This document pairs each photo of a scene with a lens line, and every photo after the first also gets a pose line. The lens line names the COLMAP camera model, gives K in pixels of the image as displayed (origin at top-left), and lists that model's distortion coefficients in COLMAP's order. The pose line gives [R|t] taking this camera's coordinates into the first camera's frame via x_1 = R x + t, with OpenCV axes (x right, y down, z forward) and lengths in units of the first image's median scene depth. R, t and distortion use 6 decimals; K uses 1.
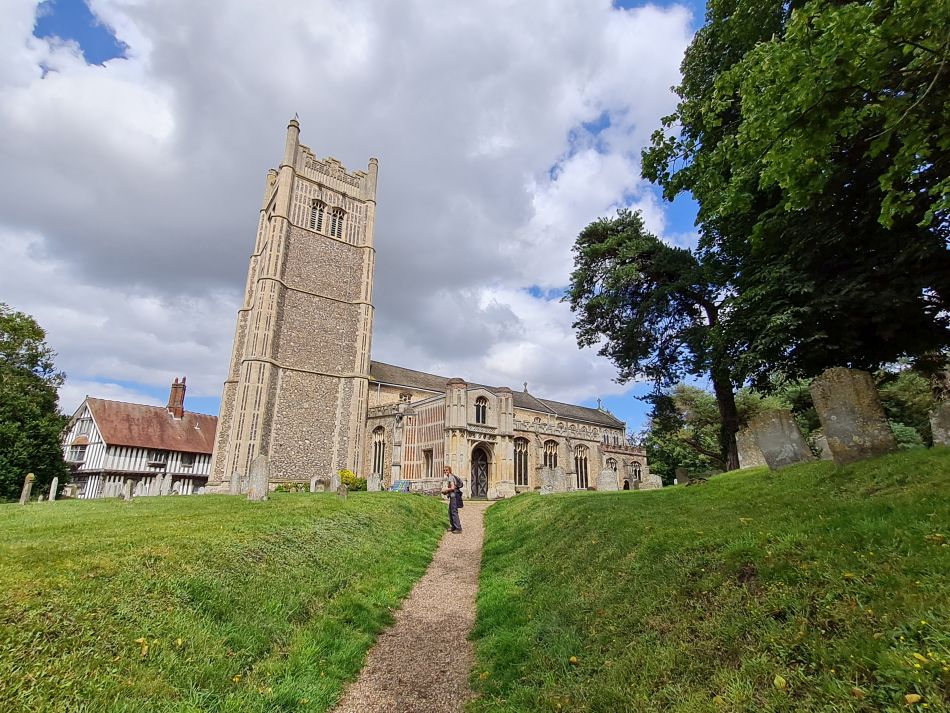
lens RADIAL K [[467.8, 0, 477.4], [0, 467.8, 359.4], [0, 0, 1]] dist [-0.006334, -0.000790]
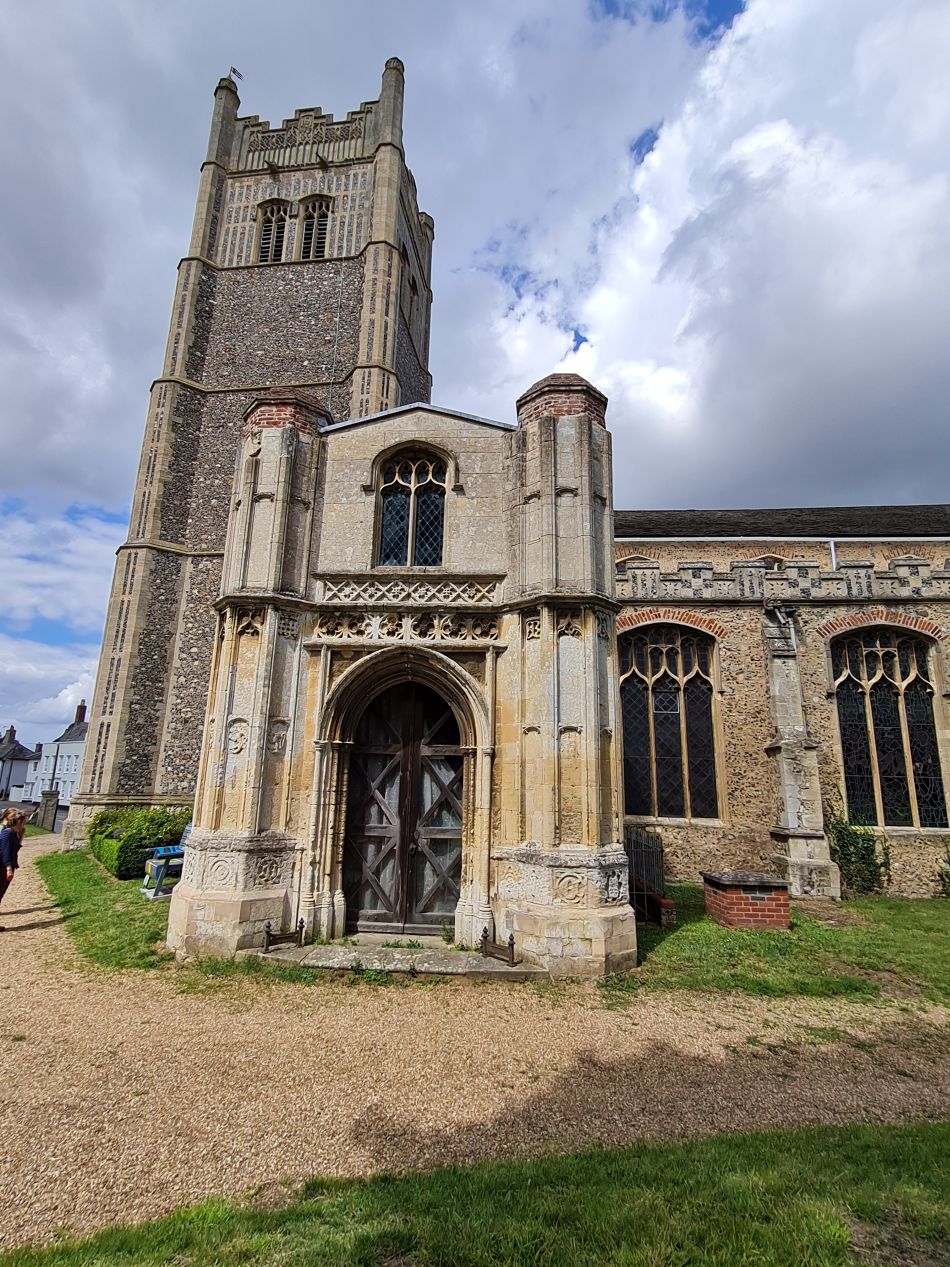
lens RADIAL K [[623.9, 0, 475.8], [0, 623.9, 631.2], [0, 0, 1]] dist [-0.006334, -0.000790]
pose [[0.711183, -0.154734, -0.685766, 0.212674], [0.189822, 0.981510, -0.024608, 0.175305], [0.676894, -0.112673, 0.727406, 0.802264]]
